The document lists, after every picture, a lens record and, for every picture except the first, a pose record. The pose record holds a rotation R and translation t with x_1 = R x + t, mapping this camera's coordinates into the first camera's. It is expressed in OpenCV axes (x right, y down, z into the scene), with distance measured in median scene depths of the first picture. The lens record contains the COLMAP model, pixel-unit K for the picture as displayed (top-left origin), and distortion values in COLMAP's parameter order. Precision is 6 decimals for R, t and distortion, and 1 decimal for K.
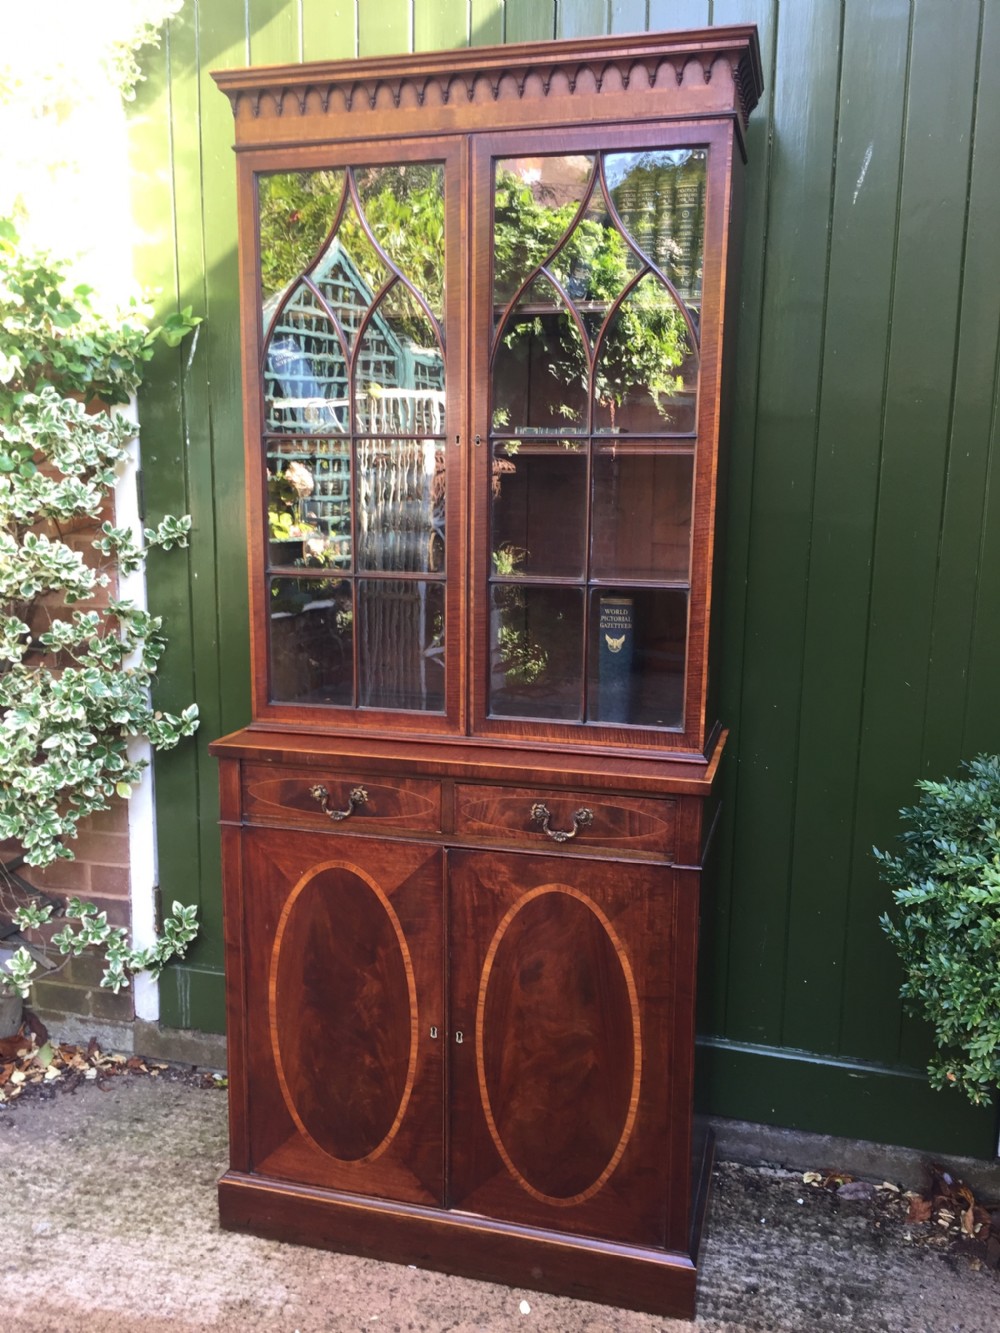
lens RADIAL K [[1150.6, 0, 503.6], [0, 1150.6, 672.7], [0, 0, 1]] dist [0.079941, -0.119739]
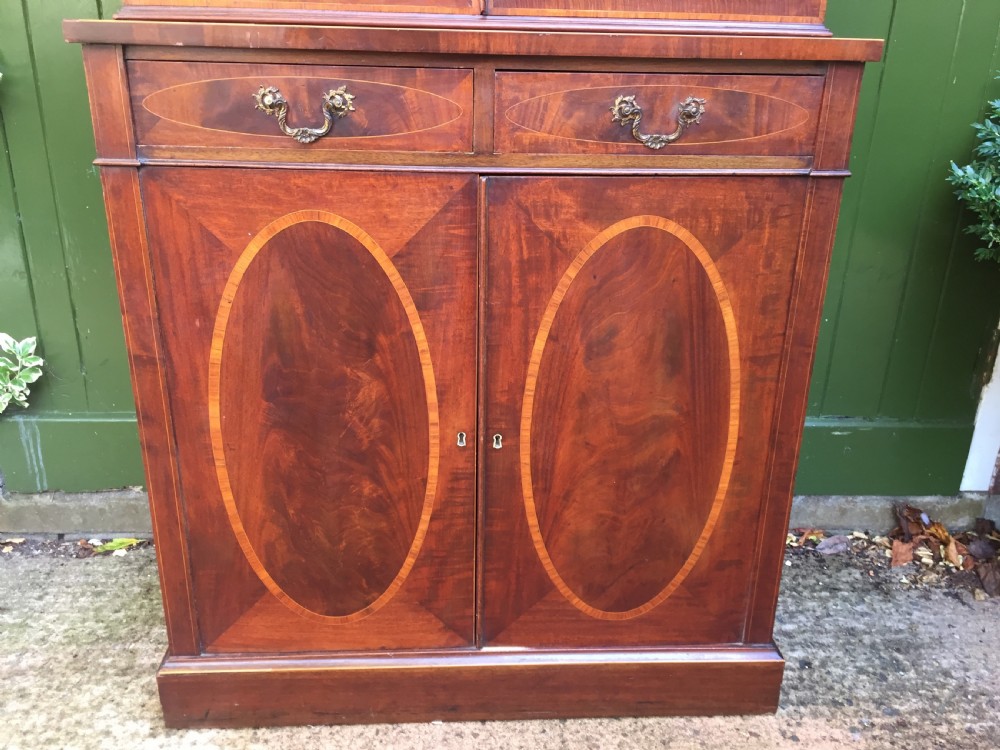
lens RADIAL K [[863.2, 0, 501.2], [0, 863.2, 375.4], [0, 0, 1]] dist [0.079941, -0.119739]
pose [[0.948285, -0.105171, 0.299490, -0.195004], [0.040741, 0.976038, 0.213754, 0.150992], [-0.314795, -0.190498, 0.929847, 0.479503]]
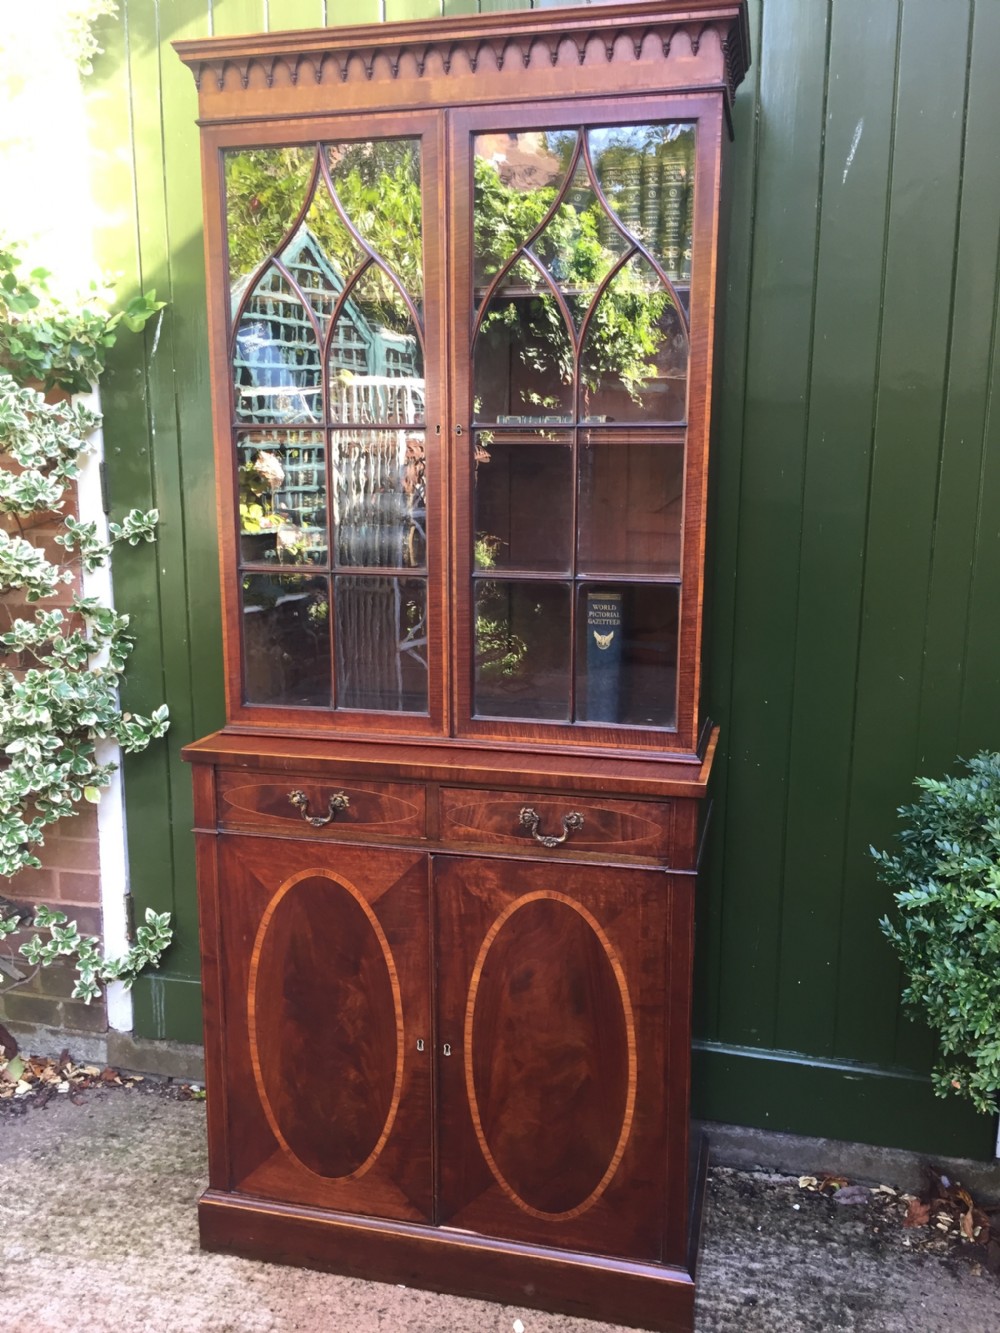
lens RADIAL K [[1150.6, 0, 503.2], [0, 1150.6, 670.9], [0, 0, 1]] dist [0.079941, -0.119739]
pose [[0.999629, -0.012278, 0.024310, -0.010805], [0.011987, 0.999855, 0.012089, -0.011828], [-0.024455, -0.011793, 0.999631, 0.036649]]
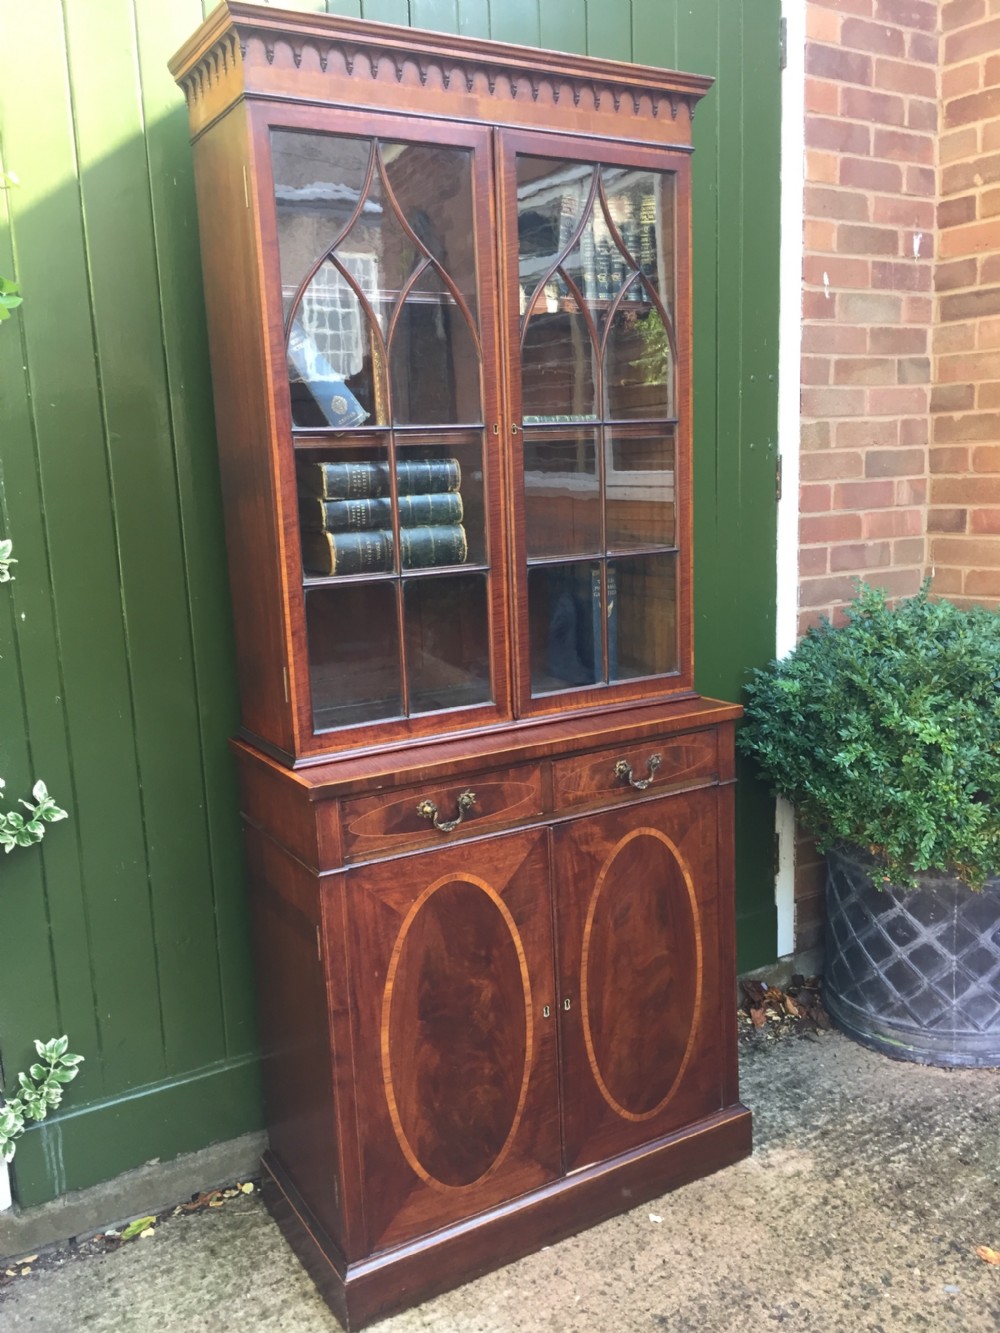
lens RADIAL K [[1150.6, 0, 505.1], [0, 1150.6, 671.4], [0, 0, 1]] dist [0.079941, -0.119739]
pose [[0.693963, -0.169353, 0.699811, -0.737861], [0.169198, 0.983085, 0.070120, -0.059525], [-0.699848, 0.069745, 0.710878, 0.276626]]
